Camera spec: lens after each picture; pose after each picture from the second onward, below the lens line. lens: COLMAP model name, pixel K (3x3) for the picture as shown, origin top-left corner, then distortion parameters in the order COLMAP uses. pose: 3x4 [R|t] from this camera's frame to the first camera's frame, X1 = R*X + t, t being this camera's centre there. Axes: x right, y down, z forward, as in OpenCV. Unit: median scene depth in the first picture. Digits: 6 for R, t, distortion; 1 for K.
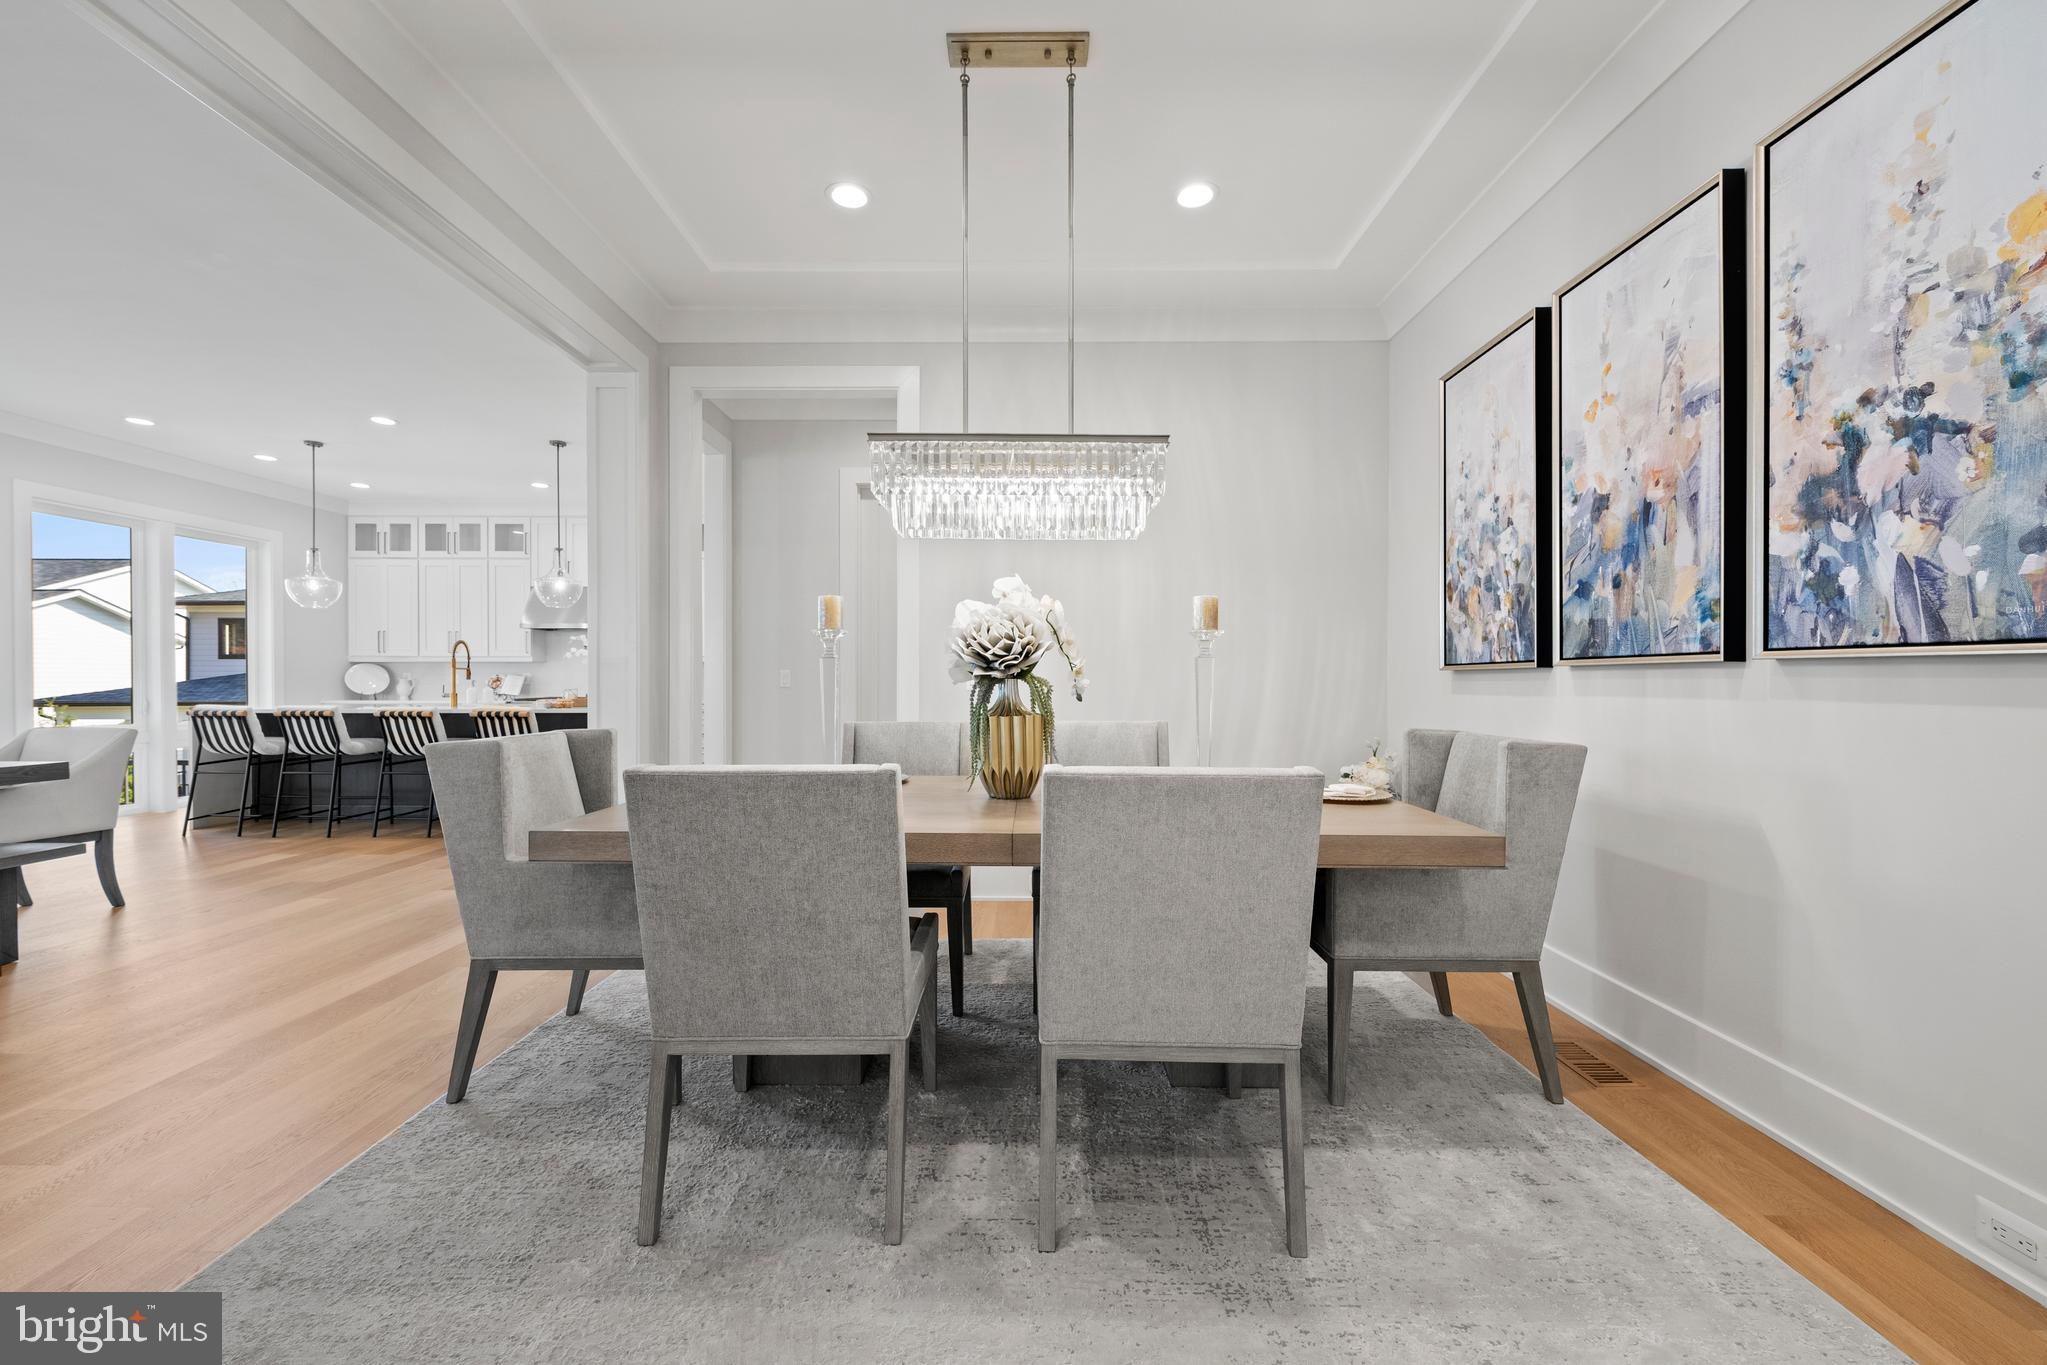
lens RADIAL K [[804.2, 0, 1023.5], [0, 804.2, 682.5], [0, 0, 1]] dist [0.000666, 0.000298]
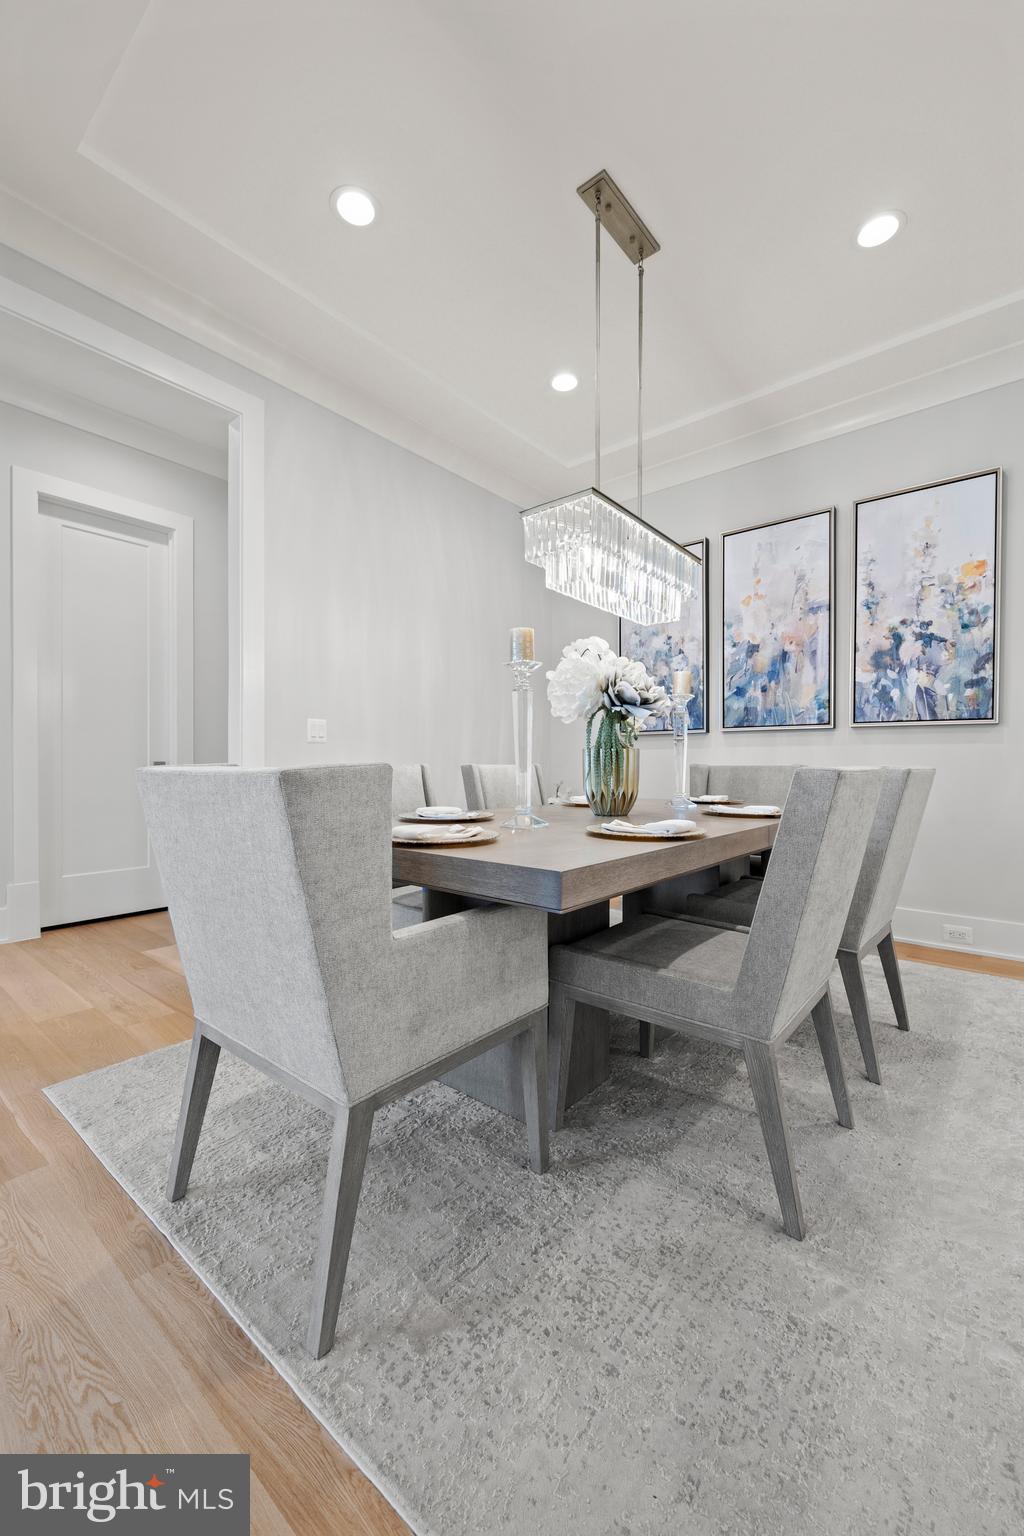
lens RADIAL K [[613.7, 0, 512.0], [0, 613.7, 768.0], [0, 0, 1]] dist [-0.002173, -0.000095]
pose [[0.635877, -0.004806, 0.771775, -1.102792], [-0.000278, 0.999979, 0.006456, 0.081487], [-0.771790, -0.004320, 0.635863, 0.669269]]
